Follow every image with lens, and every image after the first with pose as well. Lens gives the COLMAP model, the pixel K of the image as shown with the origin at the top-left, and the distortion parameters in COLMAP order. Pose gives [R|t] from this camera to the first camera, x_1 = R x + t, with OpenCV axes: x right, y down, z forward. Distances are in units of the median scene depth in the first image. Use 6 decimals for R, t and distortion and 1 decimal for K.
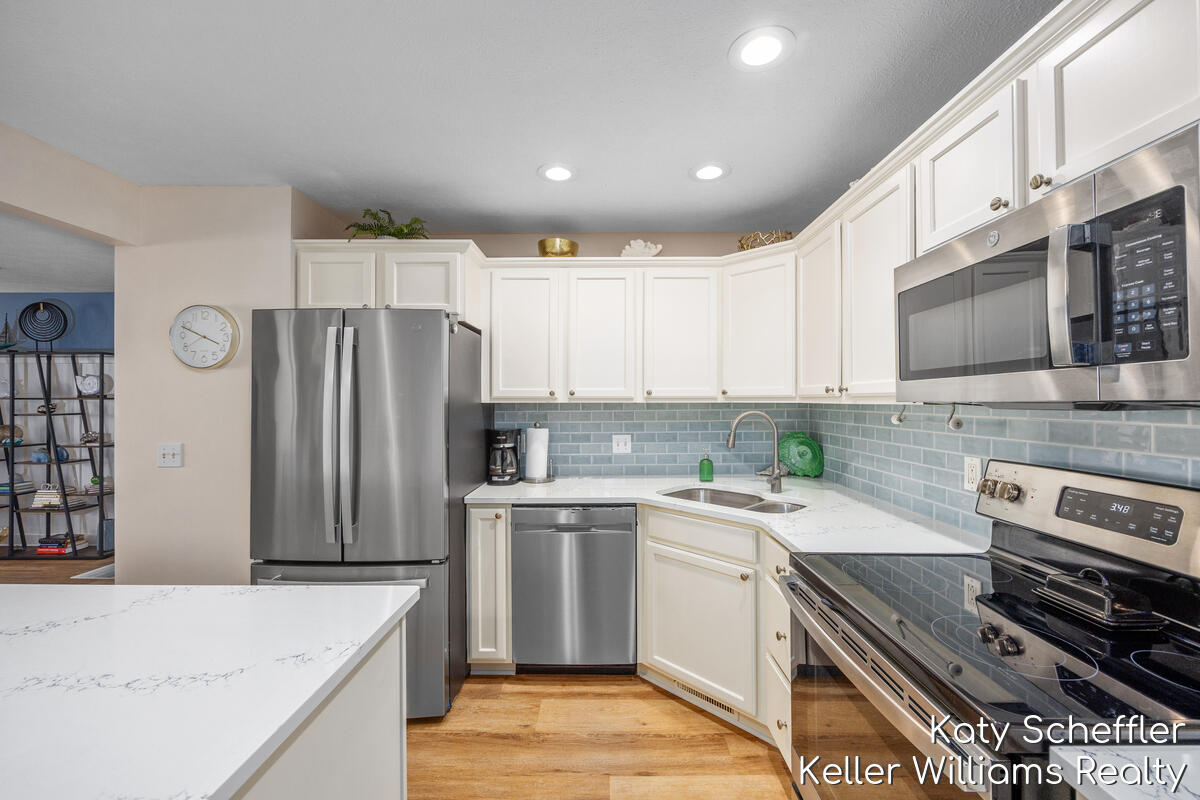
lens RADIAL K [[471.3, 0, 601.0], [0, 471.3, 392.3], [0, 0, 1]] dist [-0.011732, 0.000328]
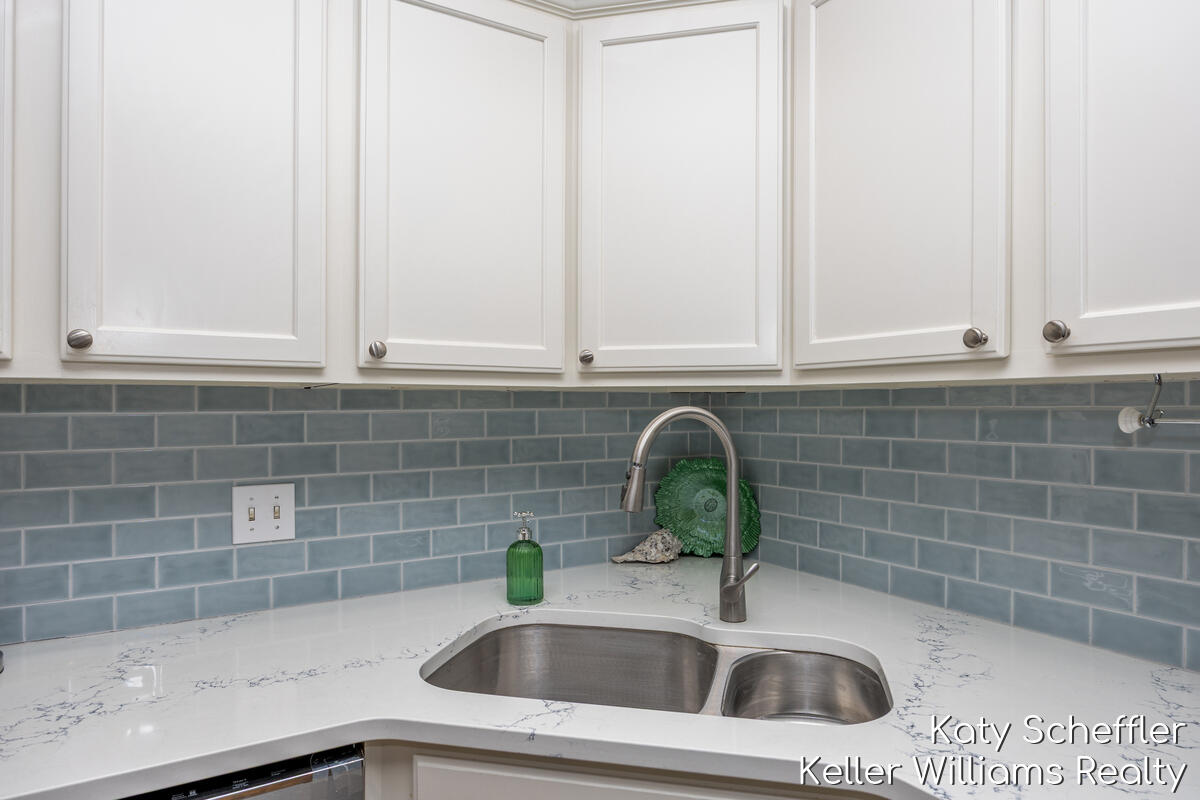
lens RADIAL K [[716.0, 0, 600.0], [0, 716.0, 400.0], [0, 0, 1]] dist [-0.001652, -0.000445]
pose [[0.846732, 0.007829, 0.531963, -0.025672], [-0.008469, 0.999963, -0.001237, 0.030563], [-0.531953, -0.003458, 0.846767, 0.475232]]
